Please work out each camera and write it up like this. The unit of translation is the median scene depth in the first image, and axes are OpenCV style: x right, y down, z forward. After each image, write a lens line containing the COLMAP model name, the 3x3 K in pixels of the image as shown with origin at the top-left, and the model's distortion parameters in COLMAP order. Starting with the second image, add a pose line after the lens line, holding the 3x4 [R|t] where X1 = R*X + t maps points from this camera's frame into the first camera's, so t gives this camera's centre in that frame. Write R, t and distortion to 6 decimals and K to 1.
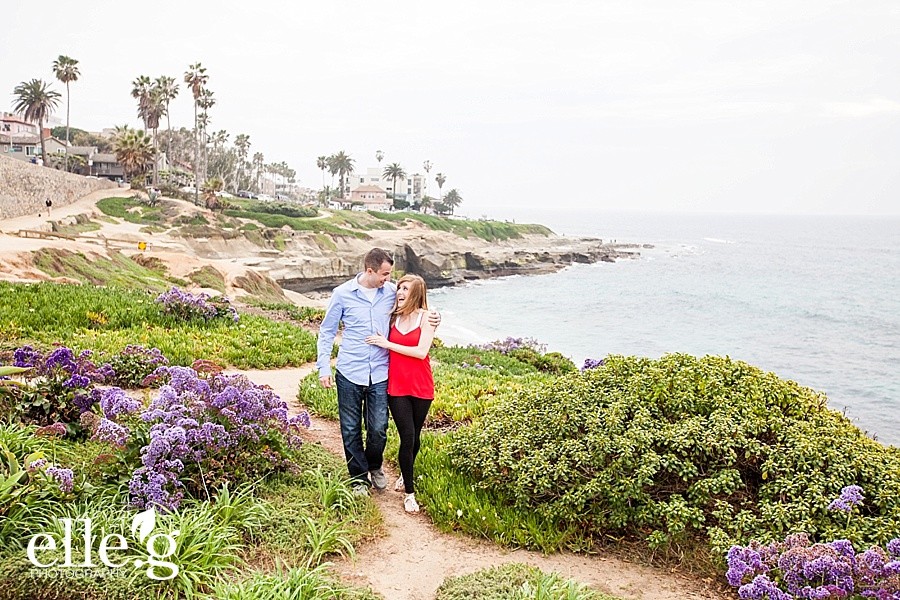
lens RADIAL K [[829.3, 0, 450.0], [0, 829.3, 300.0], [0, 0, 1]] dist [0.007021, -0.002906]
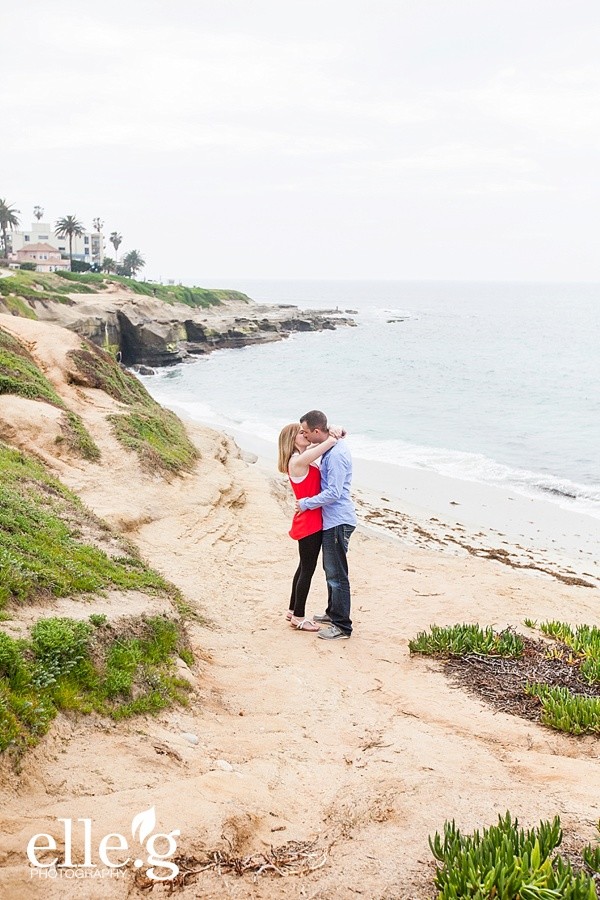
lens RADIAL K [[829.3, 0, 300.0], [0, 829.3, 450.0], [0, 0, 1]] dist [0.007021, -0.002906]
pose [[0.971520, -0.061780, 0.228763, -0.059010], [0.040617, 0.994543, 0.096092, -0.004230], [-0.233451, -0.084064, 0.968728, 0.159429]]
